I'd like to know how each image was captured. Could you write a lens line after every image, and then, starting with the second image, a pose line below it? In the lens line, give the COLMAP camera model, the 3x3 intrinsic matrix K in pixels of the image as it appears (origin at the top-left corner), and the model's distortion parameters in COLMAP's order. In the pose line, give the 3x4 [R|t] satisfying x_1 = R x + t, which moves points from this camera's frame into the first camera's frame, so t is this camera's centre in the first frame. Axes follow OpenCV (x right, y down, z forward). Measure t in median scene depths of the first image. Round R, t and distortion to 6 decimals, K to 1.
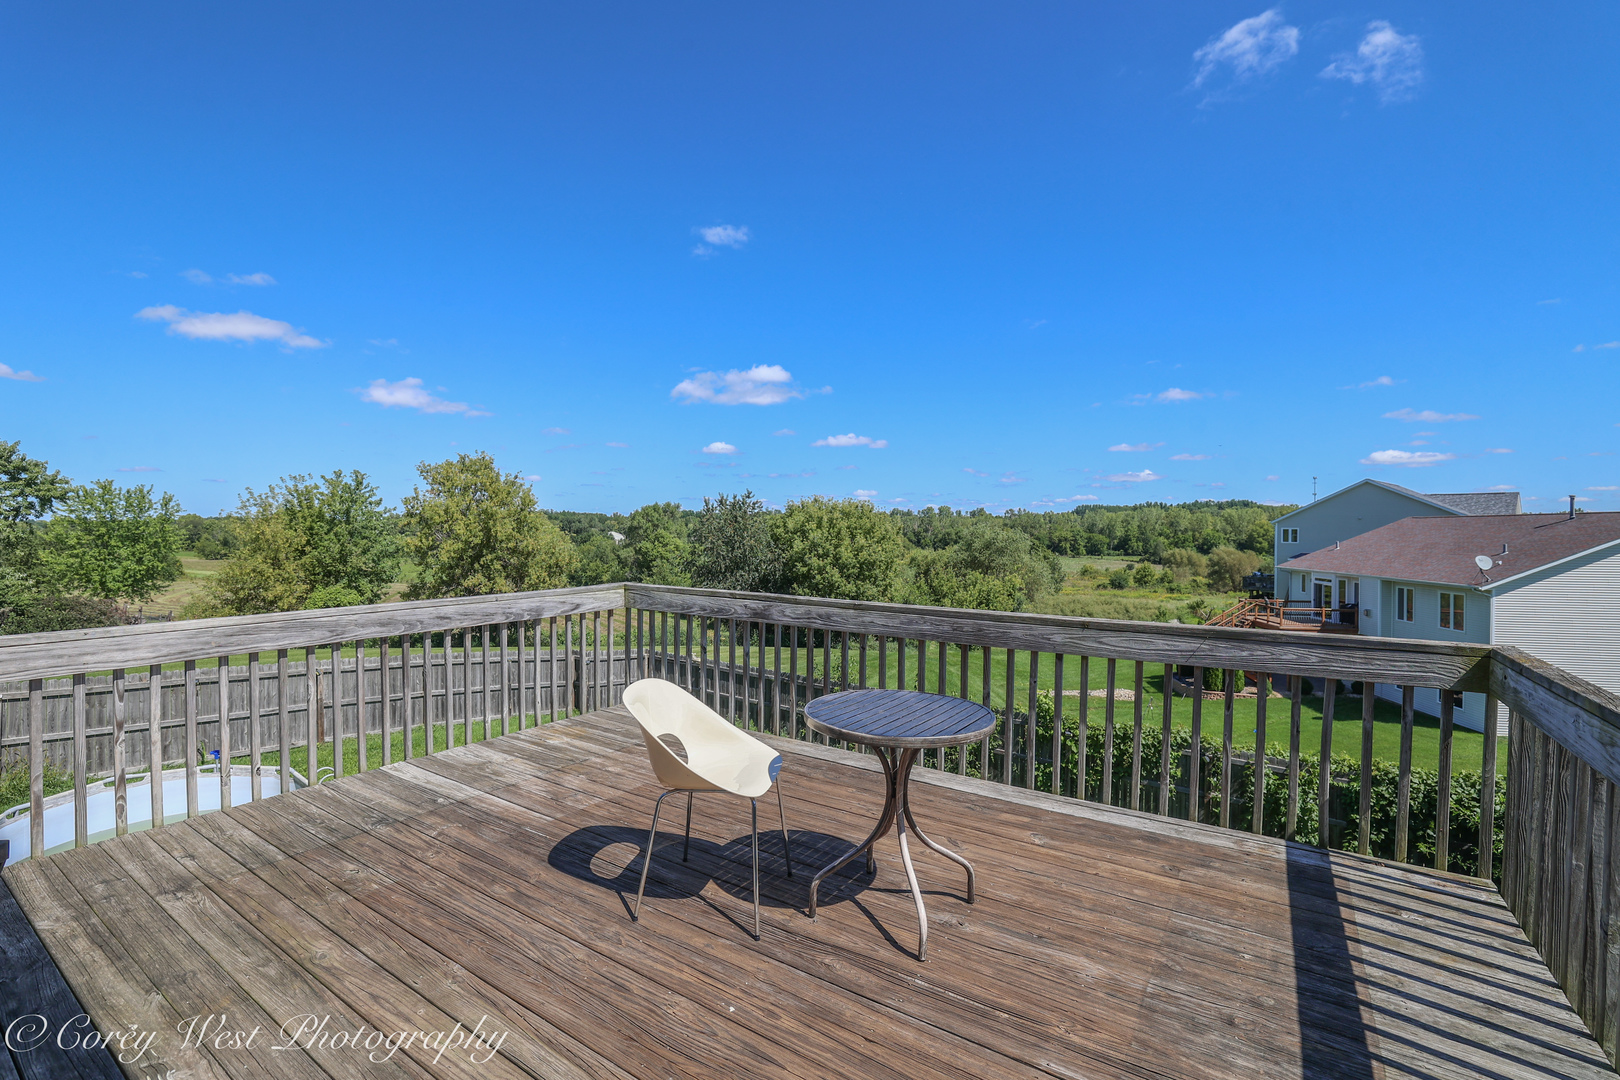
lens RADIAL K [[697.6, 0, 795.2], [0, 697.6, 526.7], [0, 0, 1]] dist [-0.002707, 0.001118]
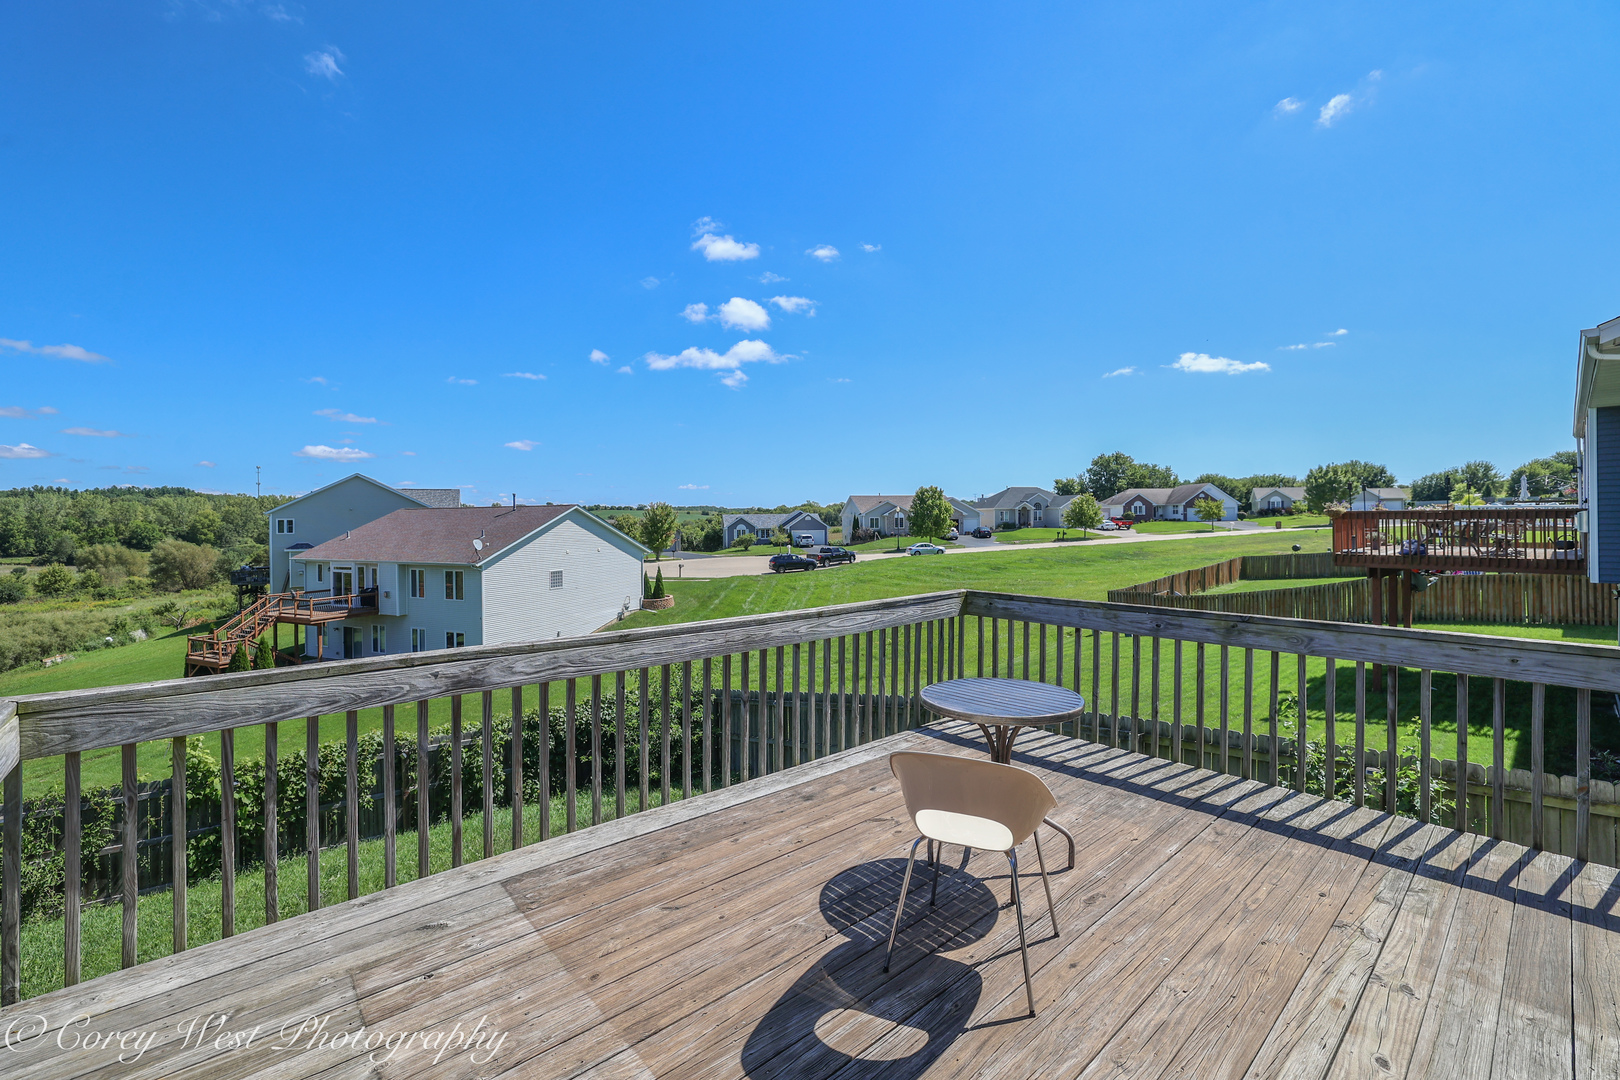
lens RADIAL K [[697.6, 0, 781.8], [0, 697.6, 511.4], [0, 0, 1]] dist [-0.002707, 0.001118]
pose [[0.278097, -0.000165, 0.960553, -0.070919], [0.006816, 0.999975, -0.001802, -0.003338], [-0.960529, 0.007048, 0.278092, 0.065997]]
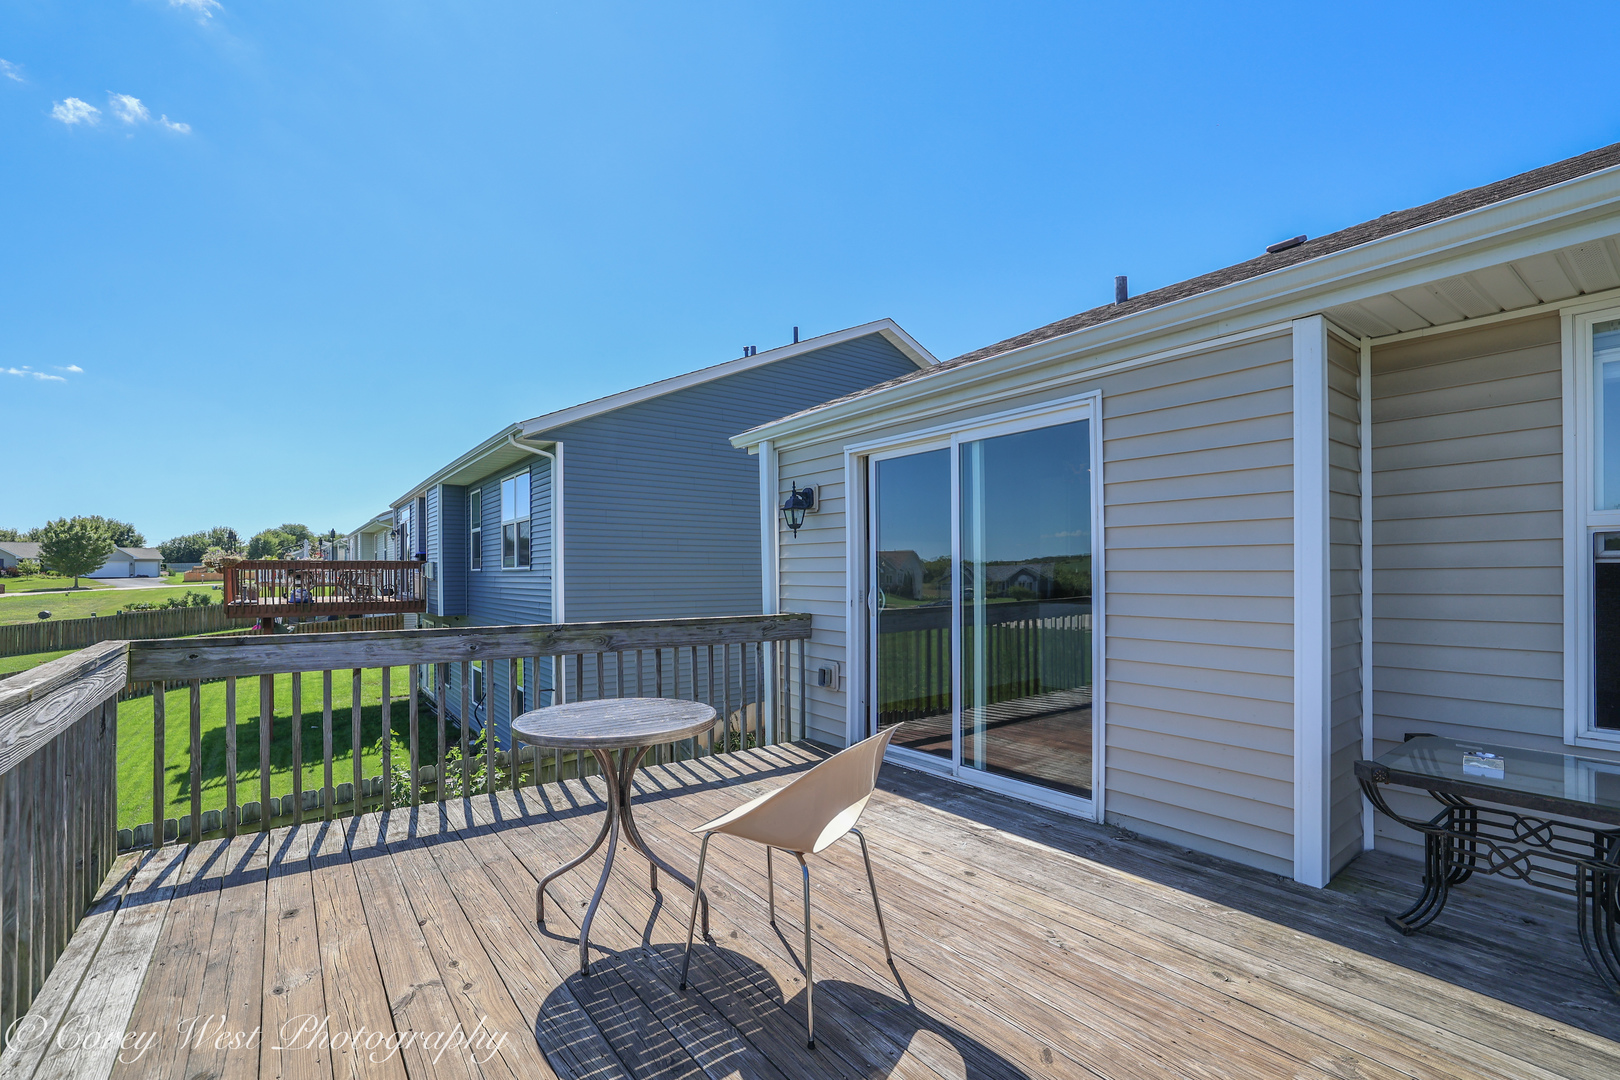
lens RADIAL K [[735.4, 0, 779.4], [0, 735.4, 572.0], [0, 0, 1]] dist [-0.003265, 0.000038]
pose [[-0.931387, -0.000485, 0.364031, -0.027268], [-0.003691, 0.999960, -0.008110, 0.004802], [-0.364012, -0.008897, -0.931352, 0.119666]]
